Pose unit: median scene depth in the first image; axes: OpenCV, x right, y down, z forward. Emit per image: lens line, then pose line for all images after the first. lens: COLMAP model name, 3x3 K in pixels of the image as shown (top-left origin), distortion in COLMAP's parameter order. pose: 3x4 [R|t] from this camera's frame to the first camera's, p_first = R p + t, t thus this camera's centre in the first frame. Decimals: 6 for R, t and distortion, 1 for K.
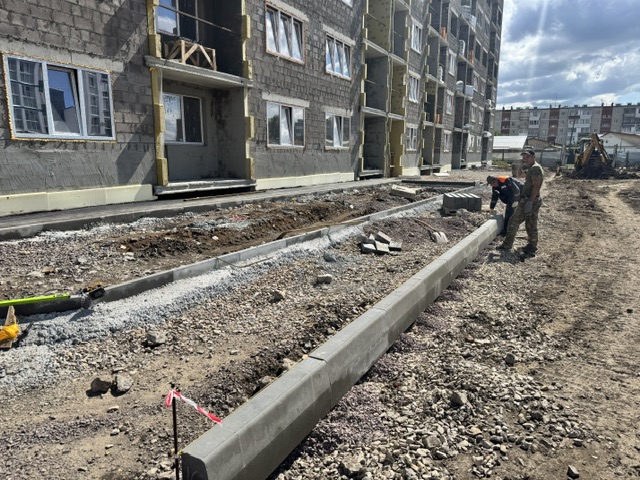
lens RADIAL K [[452.2, 0, 317.6], [0, 452.2, 240.3], [0, 0, 1]] dist [0.049262, -0.046014]
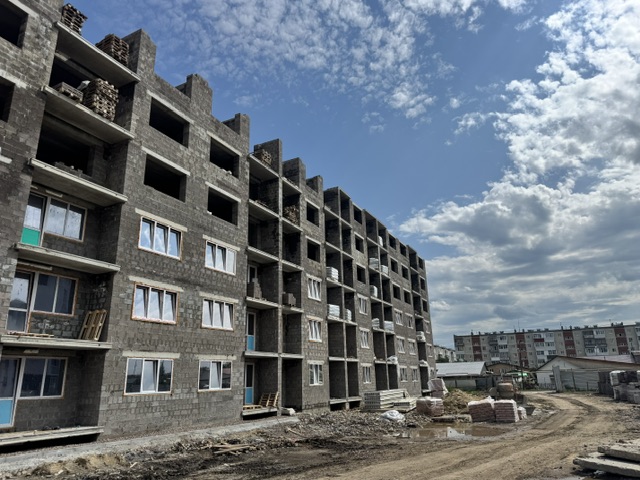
lens RADIAL K [[449.5, 0, 321.1], [0, 449.5, 241.9], [0, 0, 1]] dist [0.086056, -0.103964]
pose [[0.998932, -0.028482, 0.036368, 0.271899], [0.042229, 0.882174, -0.469026, 0.011238], [-0.018724, 0.470061, 0.882435, -0.167649]]
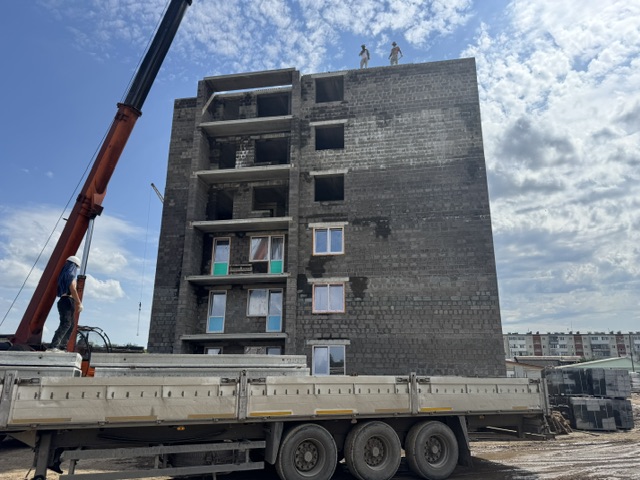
lens RADIAL K [[448.3, 0, 311.4], [0, 448.3, 240.2], [0, 0, 1]] dist [0.119043, -0.159773]
pose [[0.950307, 0.083943, 0.299784, -1.037403], [0.060775, 0.894409, -0.443101, 0.058574], [-0.305325, 0.439301, 0.844862, -0.477981]]
